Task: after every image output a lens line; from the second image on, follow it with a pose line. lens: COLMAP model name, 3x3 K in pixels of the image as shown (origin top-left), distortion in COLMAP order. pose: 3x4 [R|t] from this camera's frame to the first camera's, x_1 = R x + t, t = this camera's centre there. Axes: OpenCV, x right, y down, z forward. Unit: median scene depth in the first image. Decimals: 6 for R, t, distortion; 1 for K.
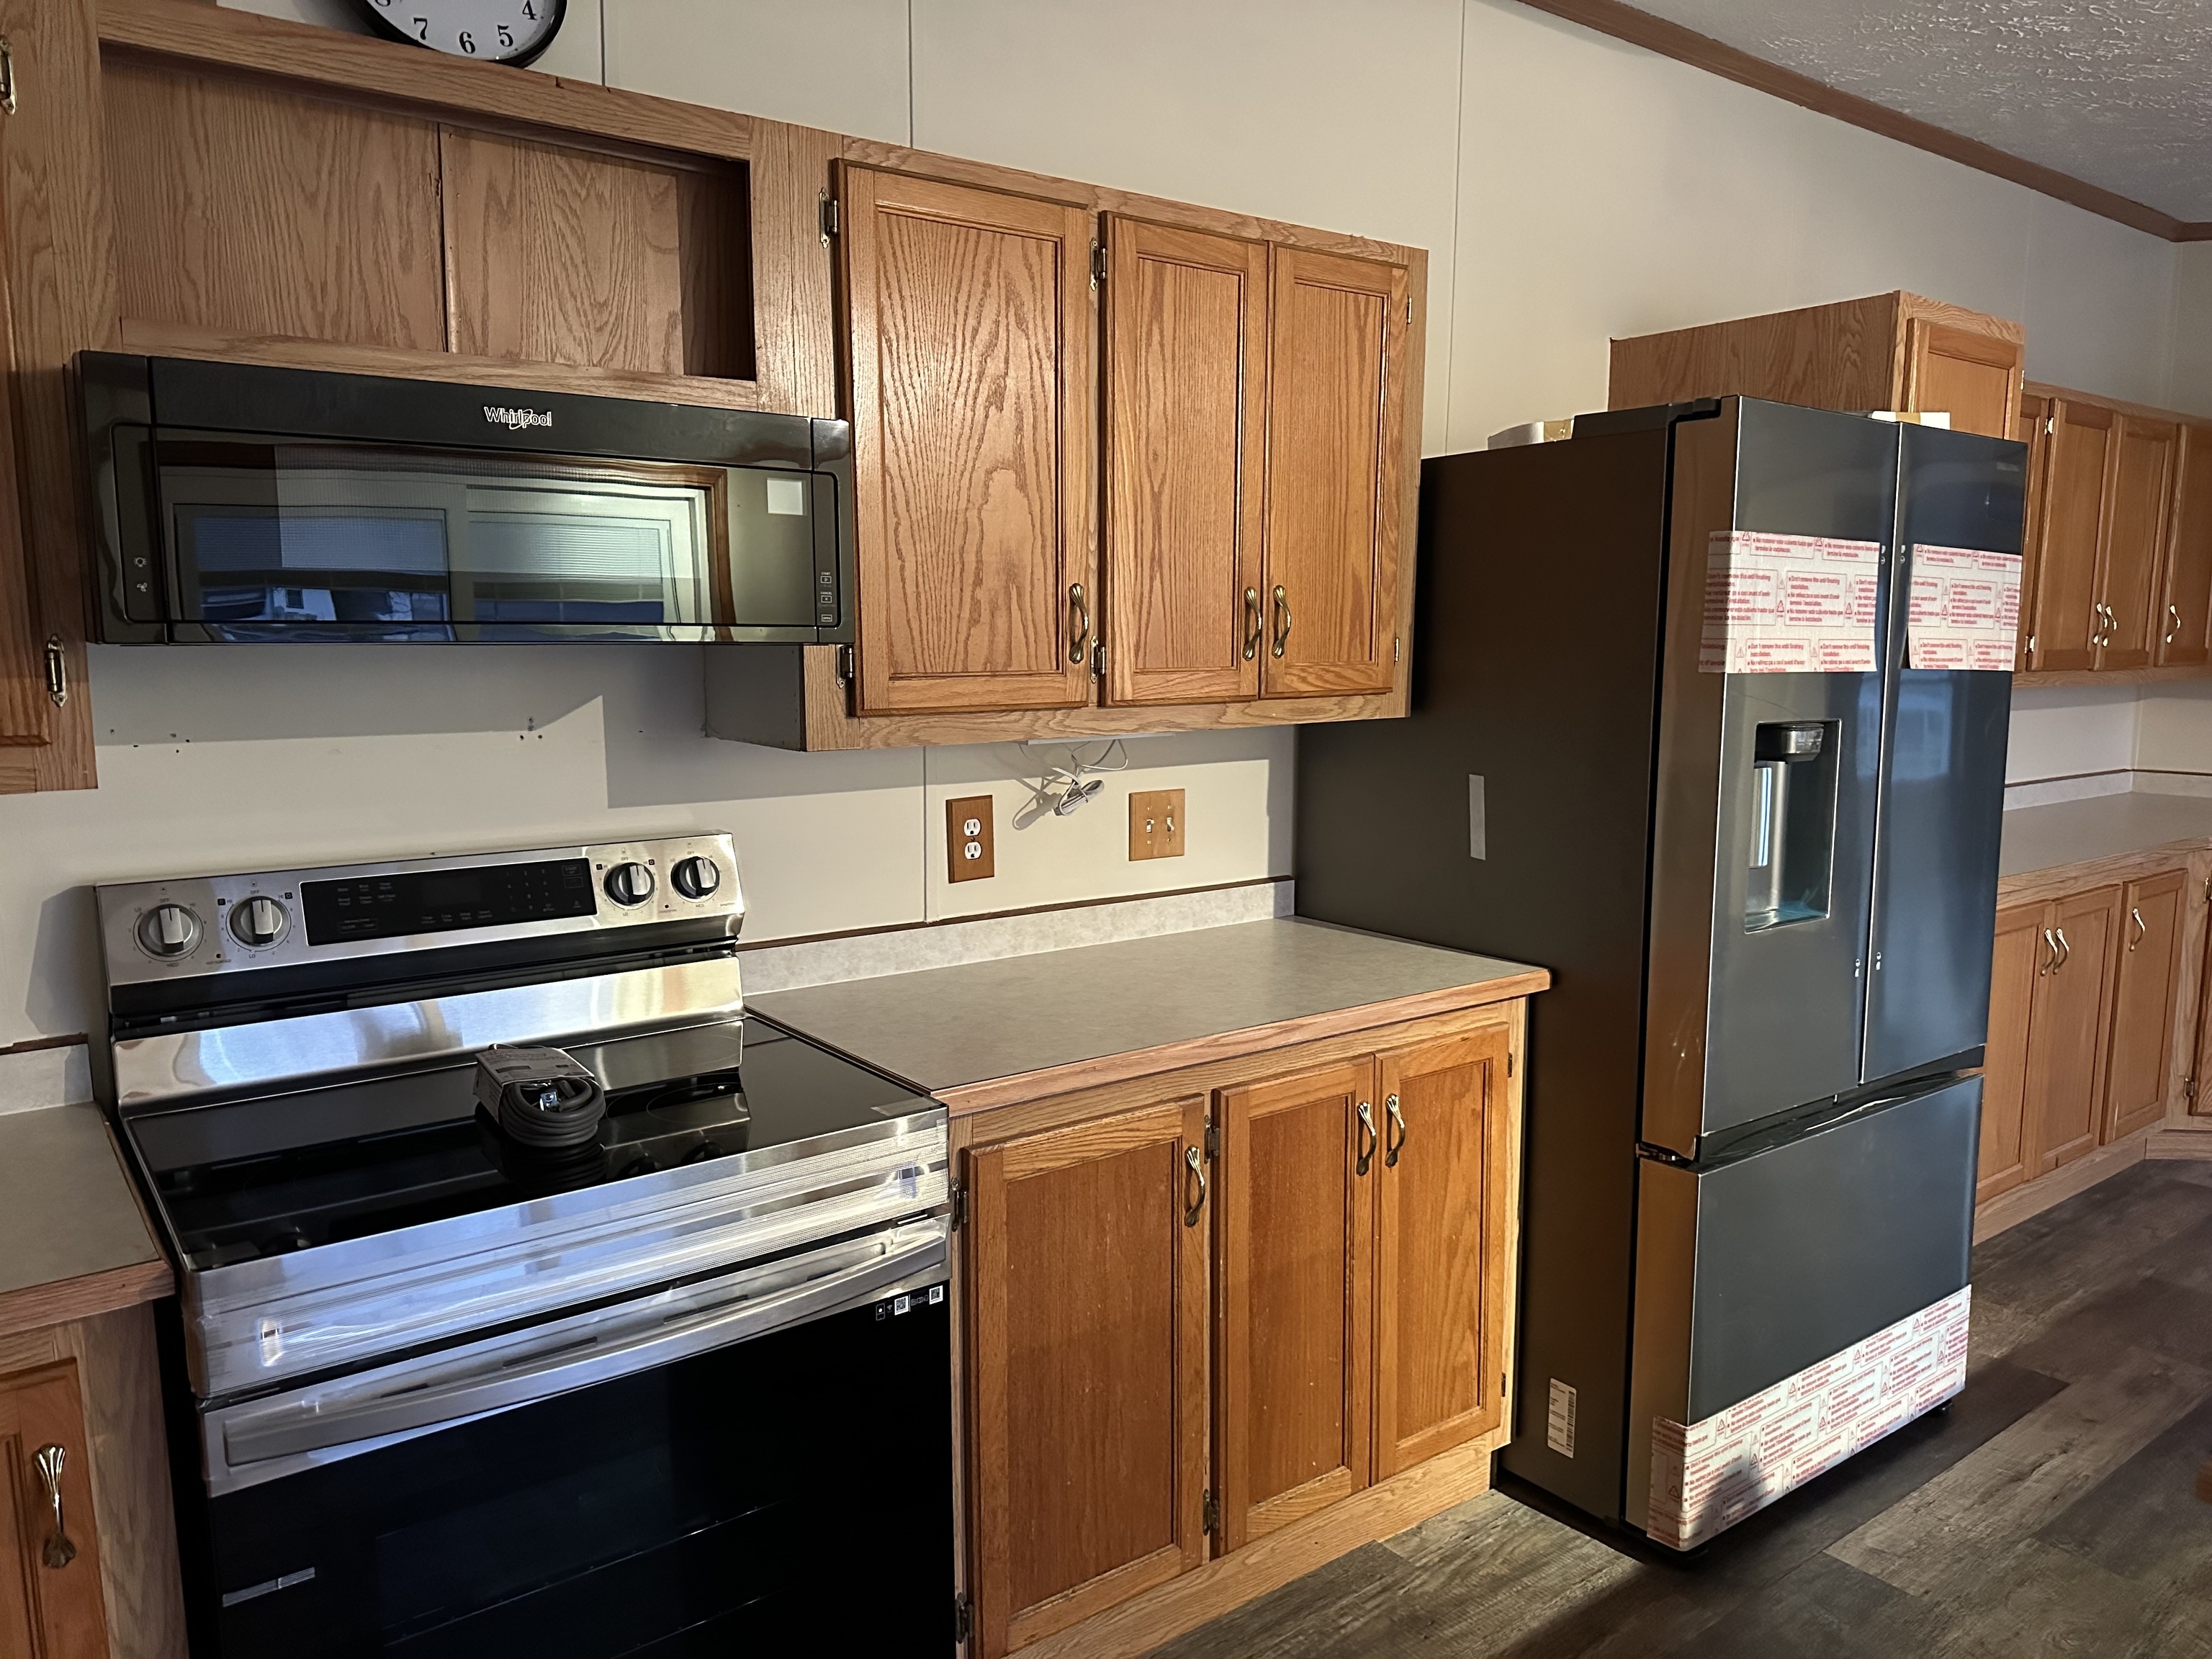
lens RADIAL K [[1556.8, 0, 1106.0], [0, 1556.8, 829.5], [0, 0, 1]] dist [-0.009563, -0.003121]
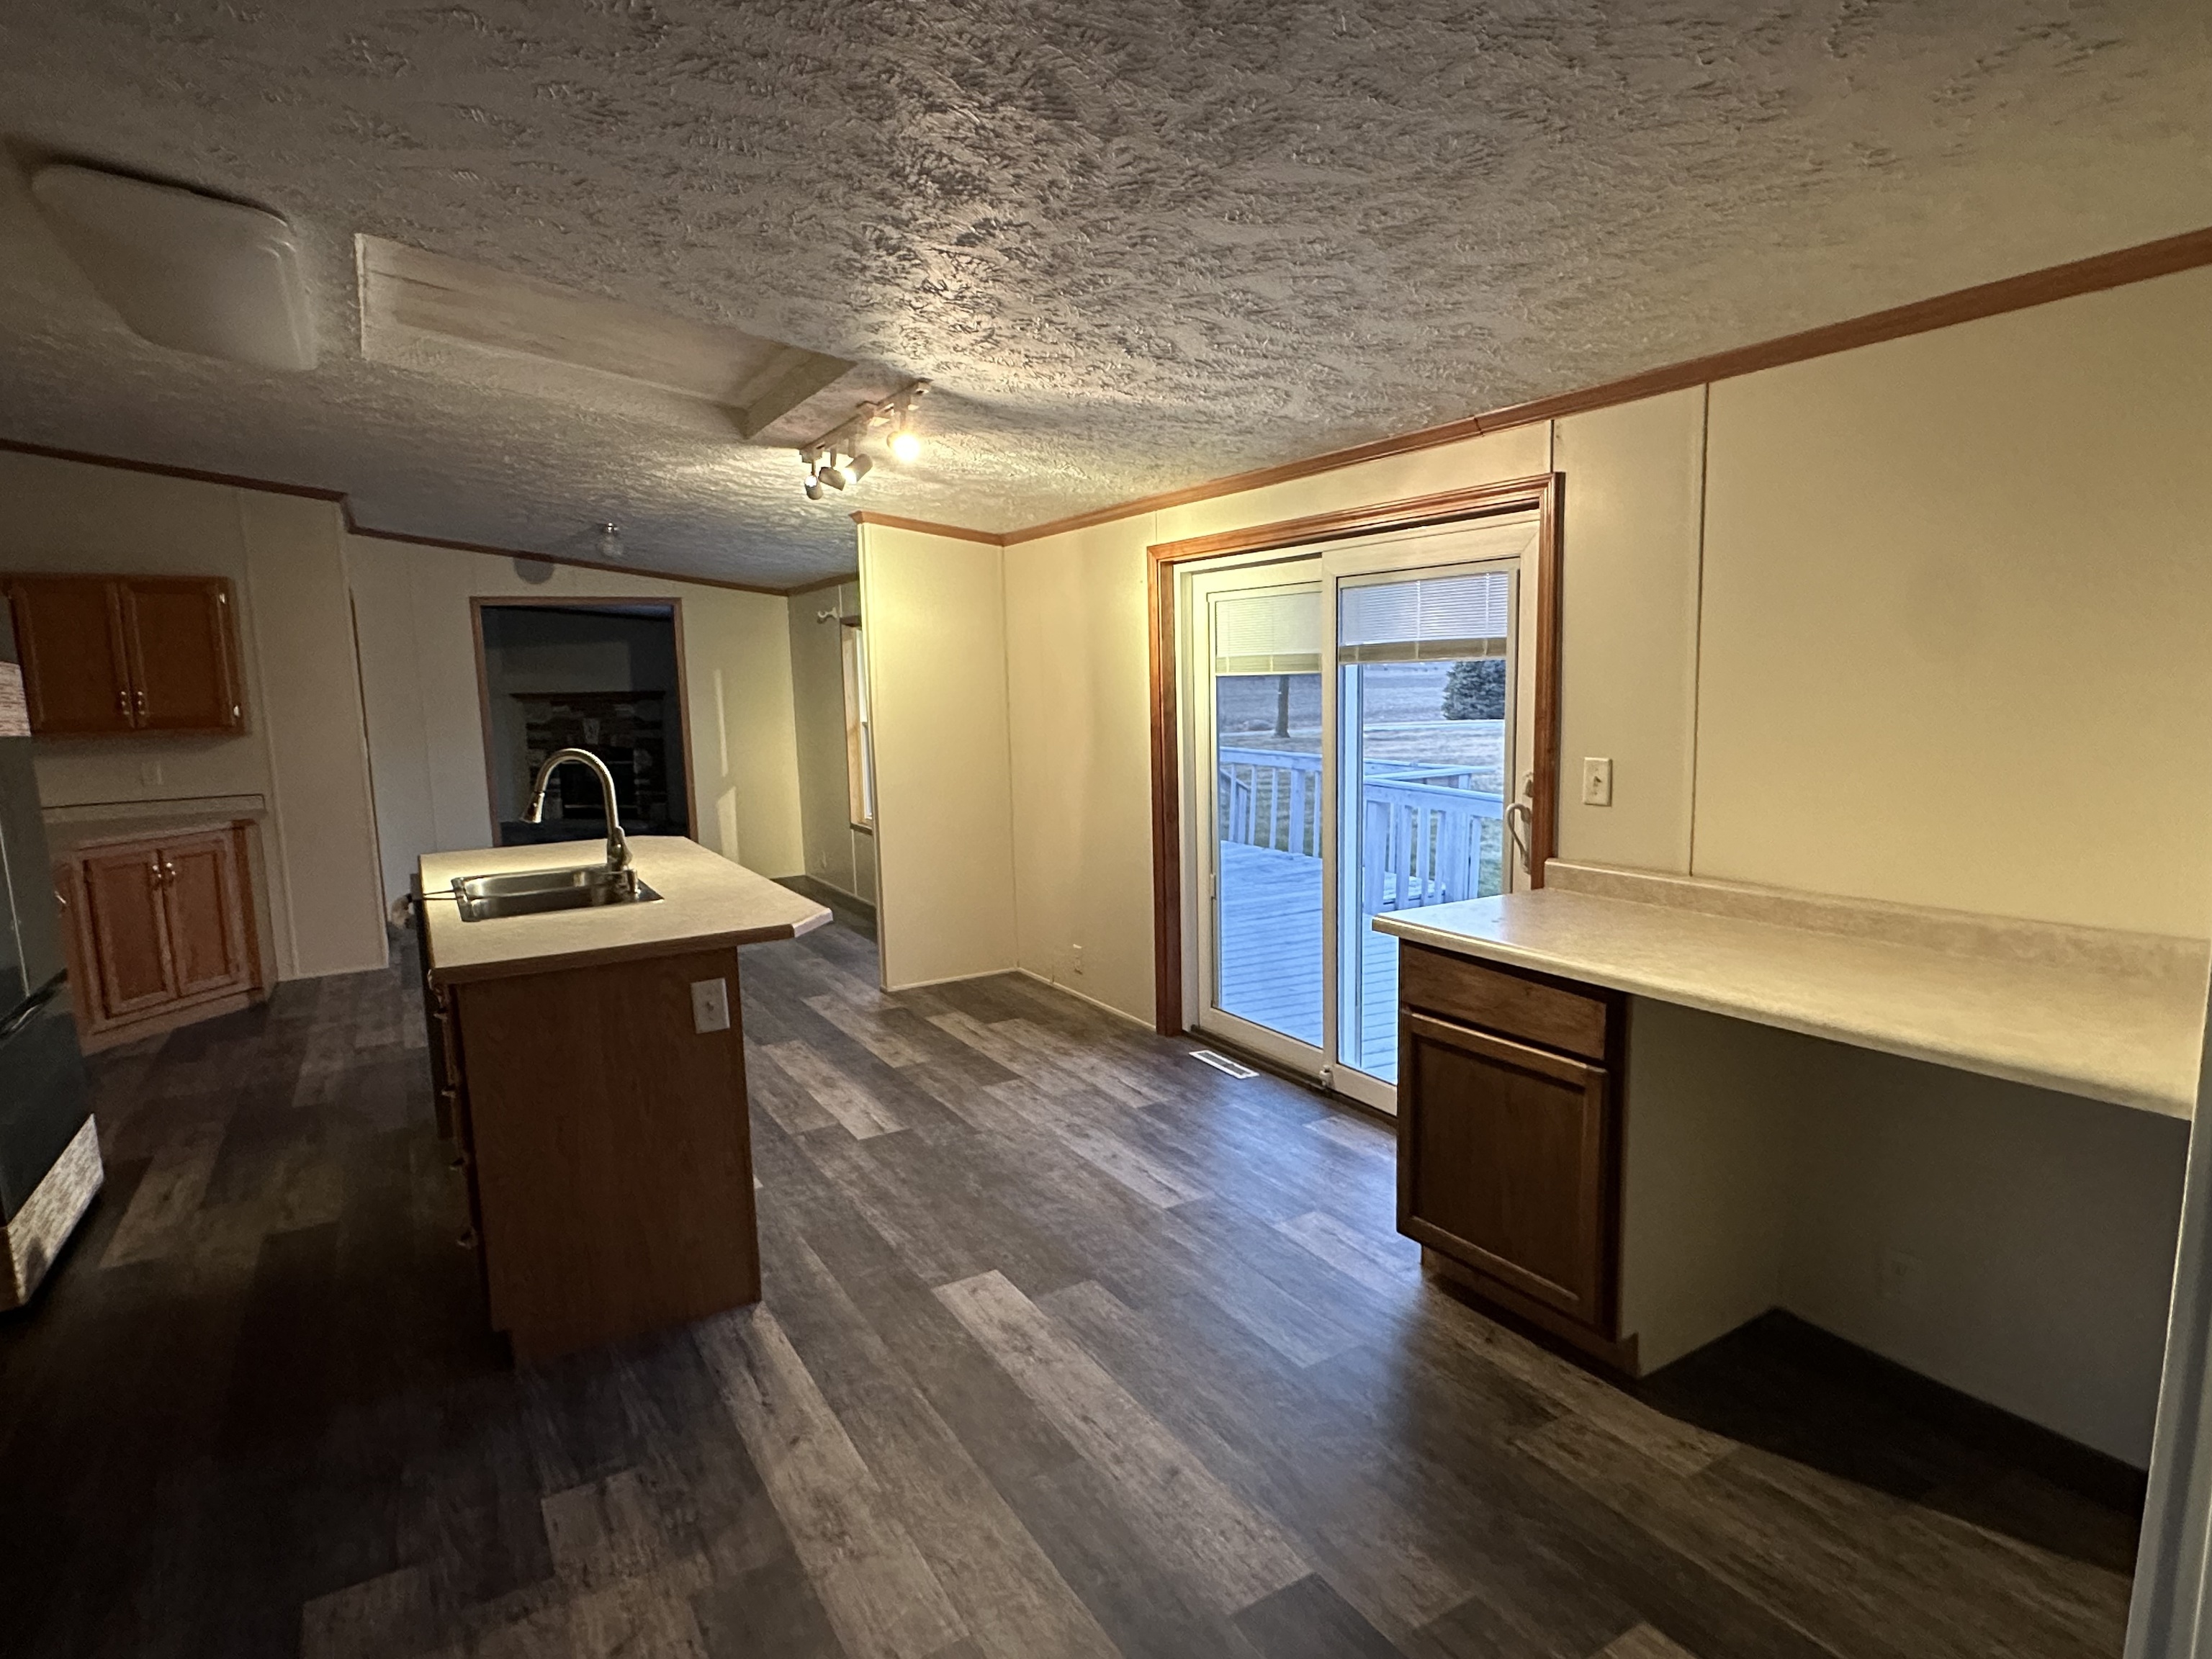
lens RADIAL K [[1193.8, 0, 1106.0], [0, 1193.8, 829.5], [0, 0, 1]] dist [-0.001192, -0.000320]
pose [[0.098386, -0.134225, 0.986055, -0.606452], [0.160004, 0.980104, 0.117450, 0.030675], [-0.982201, 0.146217, 0.117905, -0.263003]]
